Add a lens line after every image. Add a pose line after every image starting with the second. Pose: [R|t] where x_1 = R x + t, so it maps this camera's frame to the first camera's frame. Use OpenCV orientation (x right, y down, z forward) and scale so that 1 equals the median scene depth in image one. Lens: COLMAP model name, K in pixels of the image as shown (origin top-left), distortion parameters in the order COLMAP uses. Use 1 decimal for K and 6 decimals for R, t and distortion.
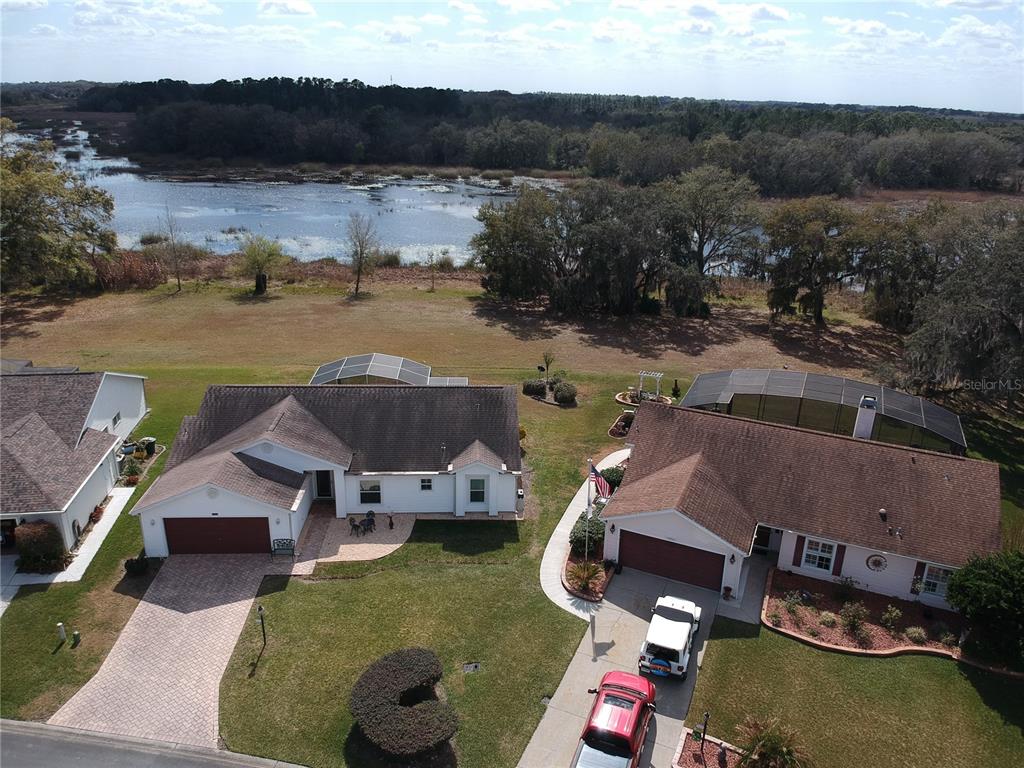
lens RADIAL K [[768.8, 0, 519.2], [0, 768.8, 366.4], [0, 0, 1]] dist [0.066841, -0.139260]
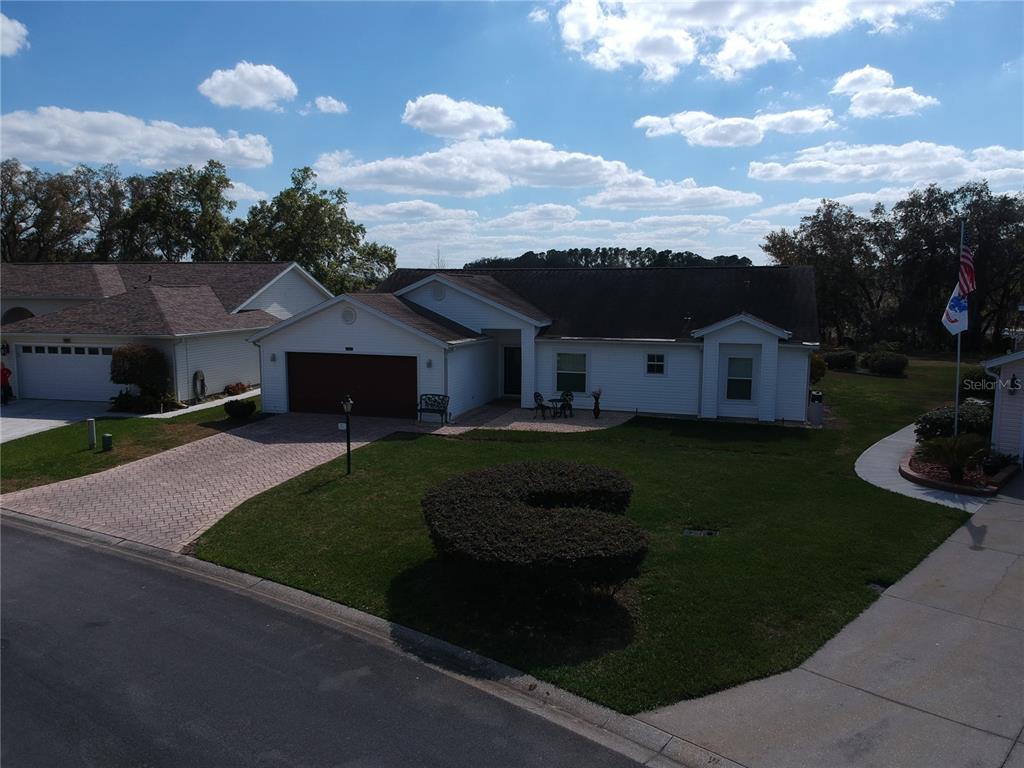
lens RADIAL K [[757.2, 0, 516.1], [0, 757.2, 361.8], [0, 0, 1]] dist [0.067927, -0.104300]
pose [[0.931464, 0.020909, -0.363233, 0.001262], [-0.108118, 0.969156, -0.221466, 0.308876], [0.347399, 0.245560, 0.904994, 0.392273]]
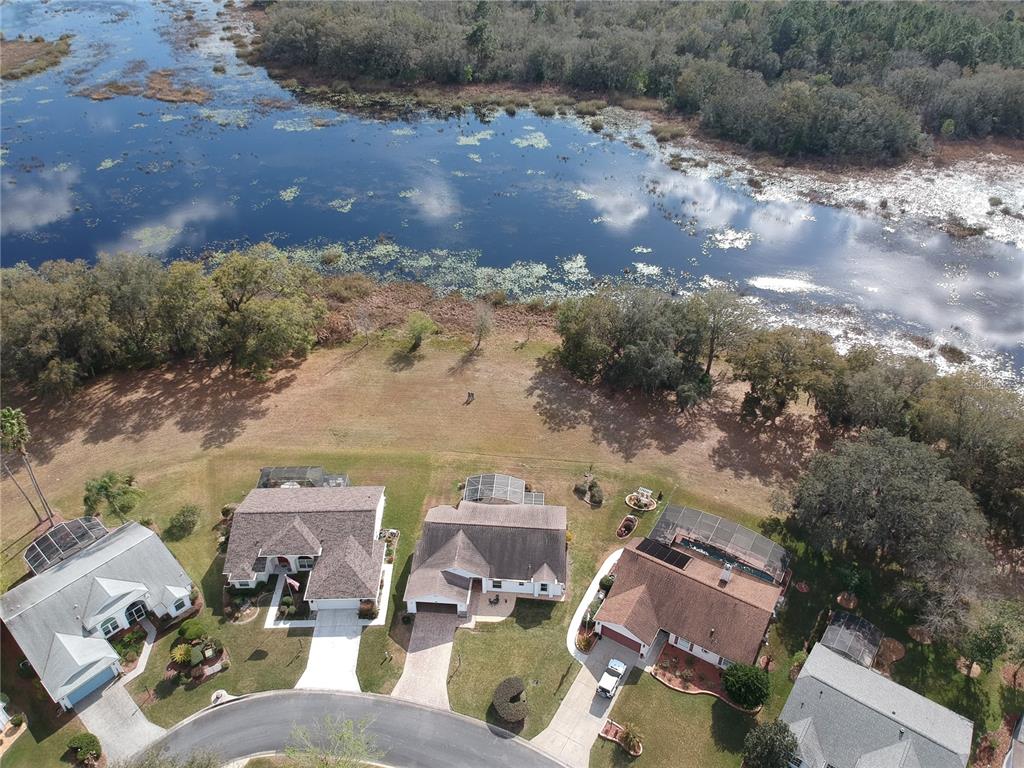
lens RADIAL K [[751.6, 0, 525.5], [0, 751.6, 381.0], [0, 0, 1]] dist [0.086163, -0.159758]
pose [[0.992502, 0.078270, -0.093880, 0.054392], [-0.048525, 0.957271, 0.285093, -1.071924], [0.112183, -0.278400, 0.953891, -0.967336]]
